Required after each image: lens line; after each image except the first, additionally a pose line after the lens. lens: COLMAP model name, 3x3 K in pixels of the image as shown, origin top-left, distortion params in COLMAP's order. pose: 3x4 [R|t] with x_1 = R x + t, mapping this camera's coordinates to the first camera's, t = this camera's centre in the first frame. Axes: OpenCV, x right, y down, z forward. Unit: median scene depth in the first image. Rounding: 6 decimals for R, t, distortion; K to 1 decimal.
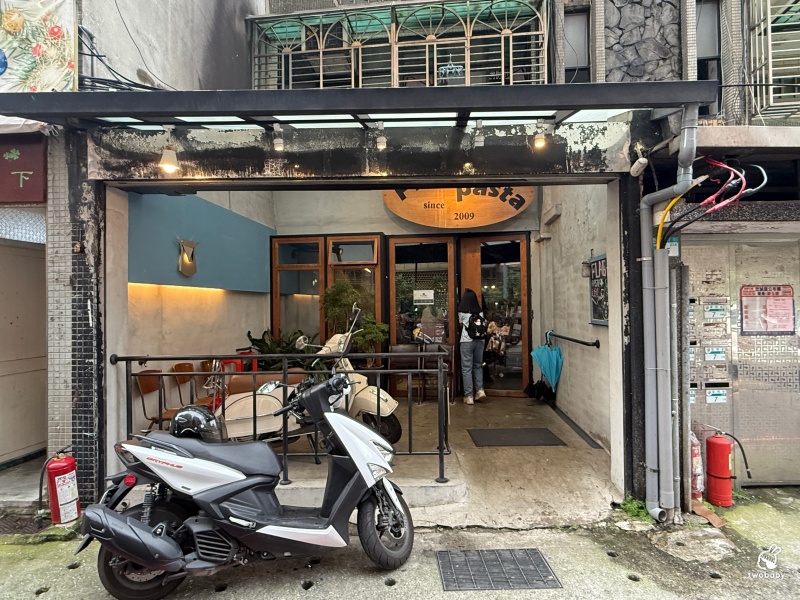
lens RADIAL K [[439.8, 0, 399.5], [0, 439.8, 301.3], [0, 0, 1]] dist [0.000893, 0.000033]
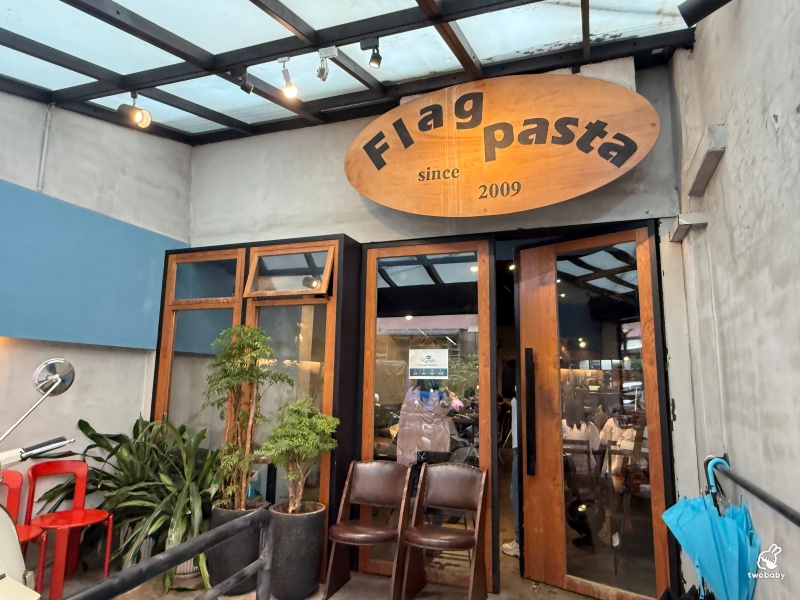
lens RADIAL K [[522.4, 0, 402.4], [0, 522.4, 298.0], [0, 0, 1]] dist [-0.001149, -0.000329]
pose [[0.968540, -0.011426, -0.248596, 0.184243], [-0.025995, 0.988836, -0.146725, 0.004628], [0.247497, 0.148571, 0.957430, 0.458950]]
